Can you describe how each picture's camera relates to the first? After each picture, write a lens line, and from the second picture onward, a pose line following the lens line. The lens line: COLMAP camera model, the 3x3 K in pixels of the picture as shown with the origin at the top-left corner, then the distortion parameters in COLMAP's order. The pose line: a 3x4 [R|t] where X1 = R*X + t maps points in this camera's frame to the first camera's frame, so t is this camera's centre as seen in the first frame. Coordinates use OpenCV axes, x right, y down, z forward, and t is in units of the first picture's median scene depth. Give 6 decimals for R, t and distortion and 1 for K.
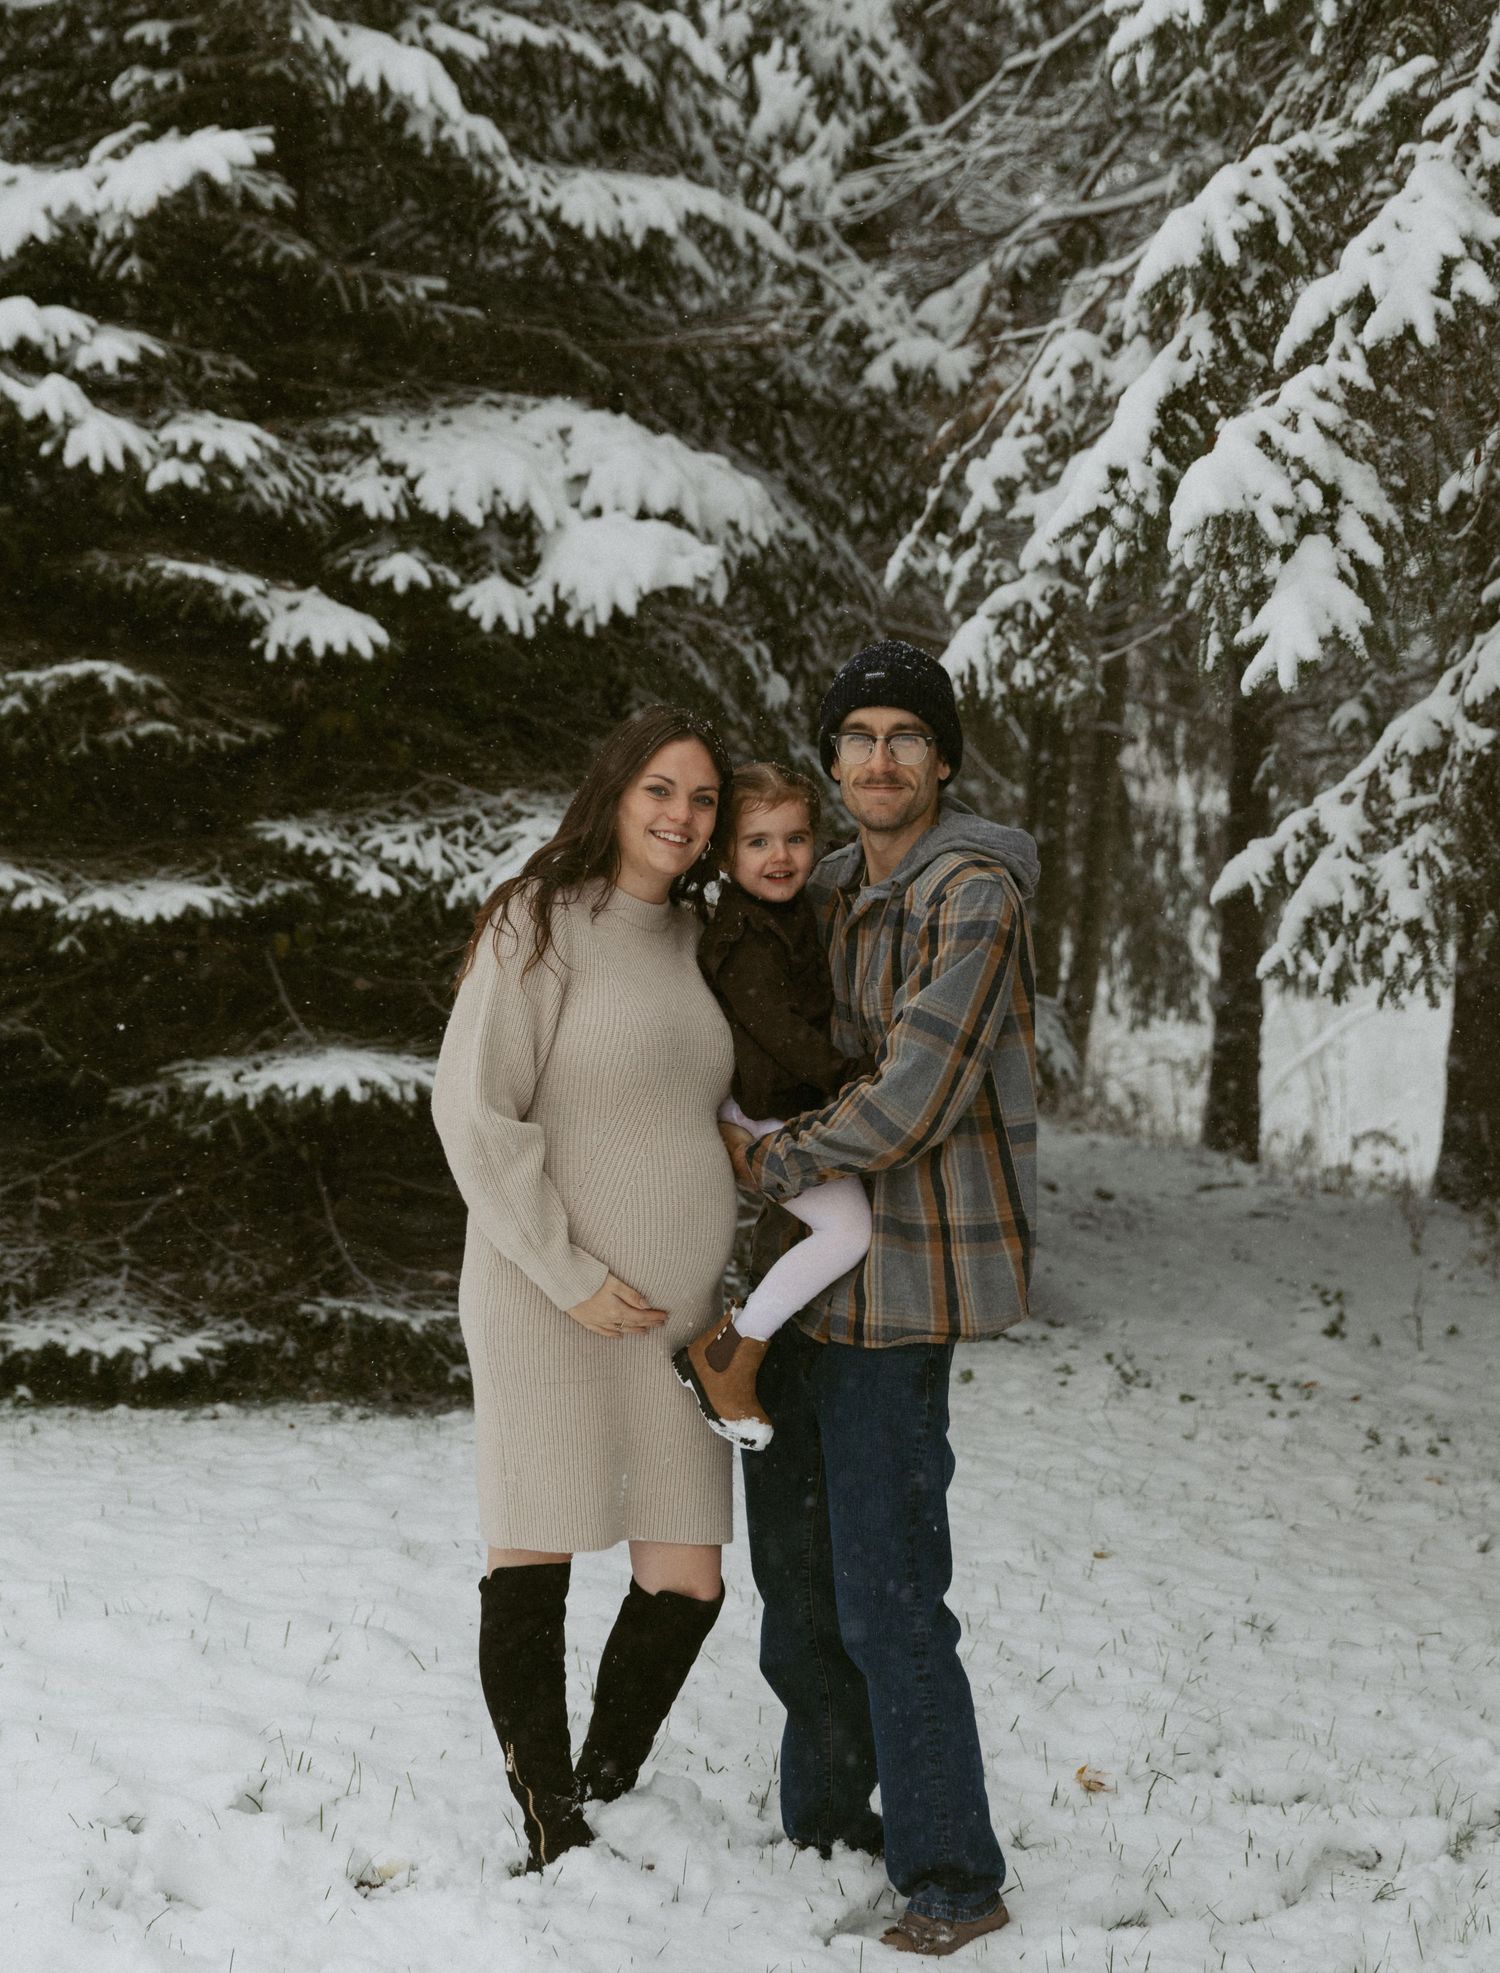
lens RADIAL K [[3380.7, 0, 750.0], [0, 3380.7, 986.5], [0, 0, 1]] dist [-0.098382, 0.950965]
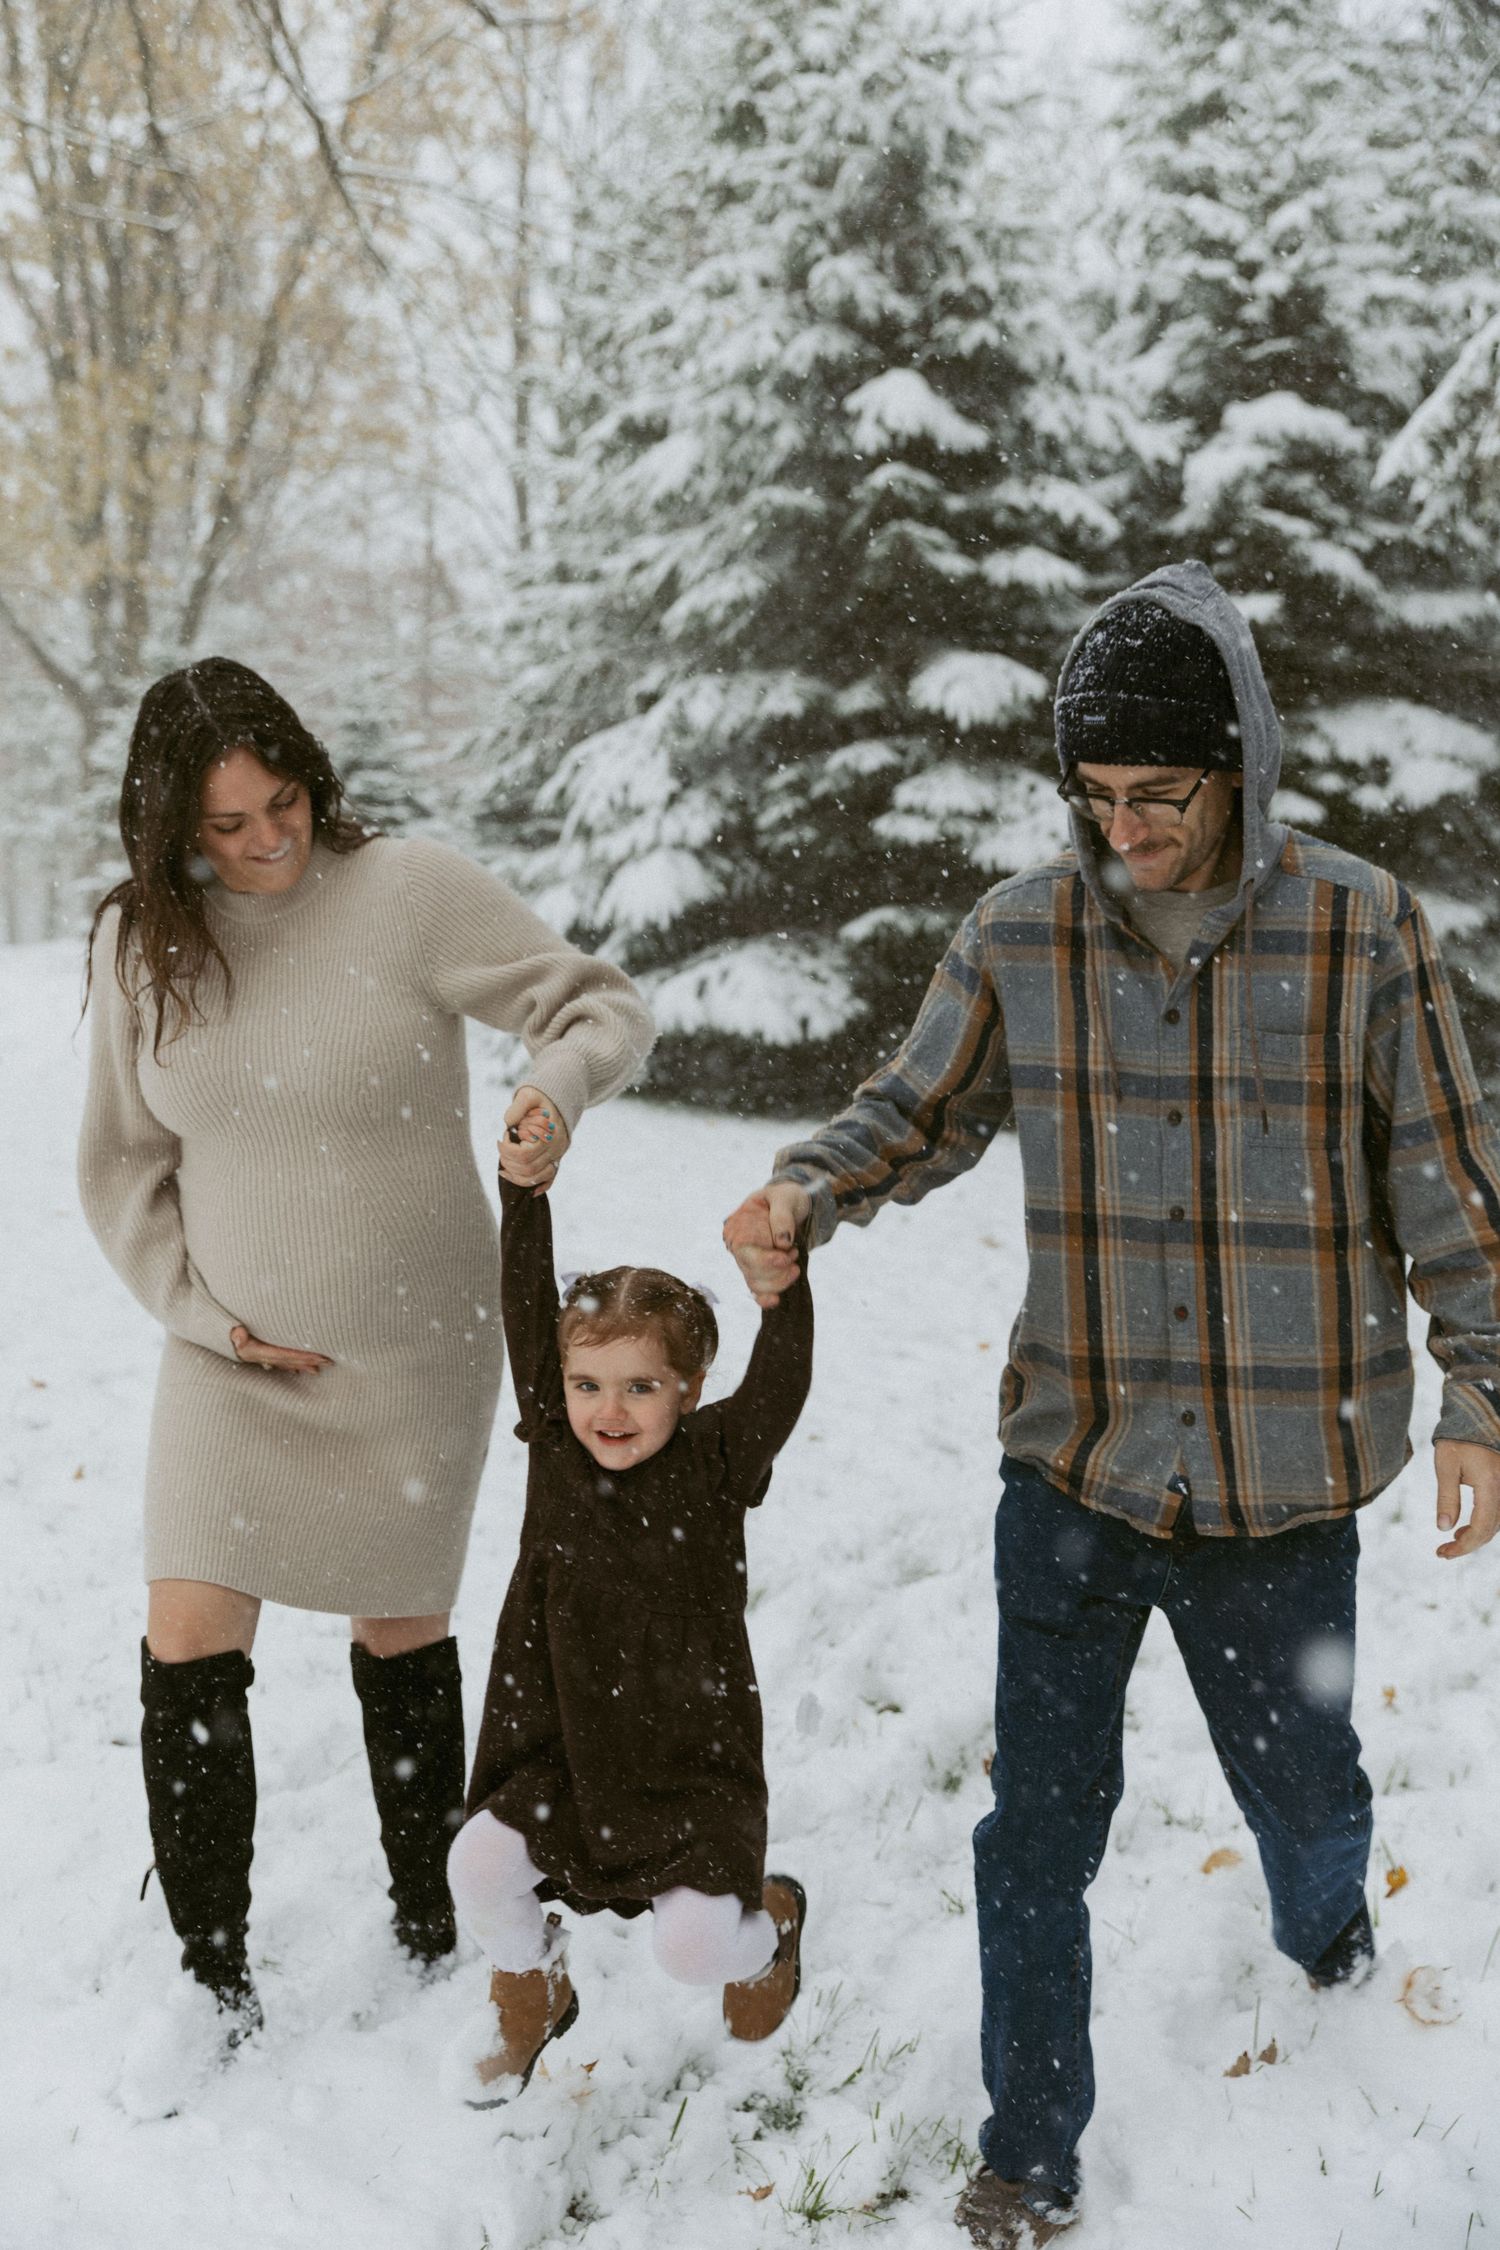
lens RADIAL K [[2539.4, 0, 750.0], [0, 2539.4, 1125.0], [0, 0, 1]] dist [0.050174, 0.026056]
pose [[0.965792, 0.039574, -0.256281, -0.029817], [-0.028010, 0.998425, 0.048619, 0.034827], [0.257801, -0.039777, 0.965379, -0.779744]]
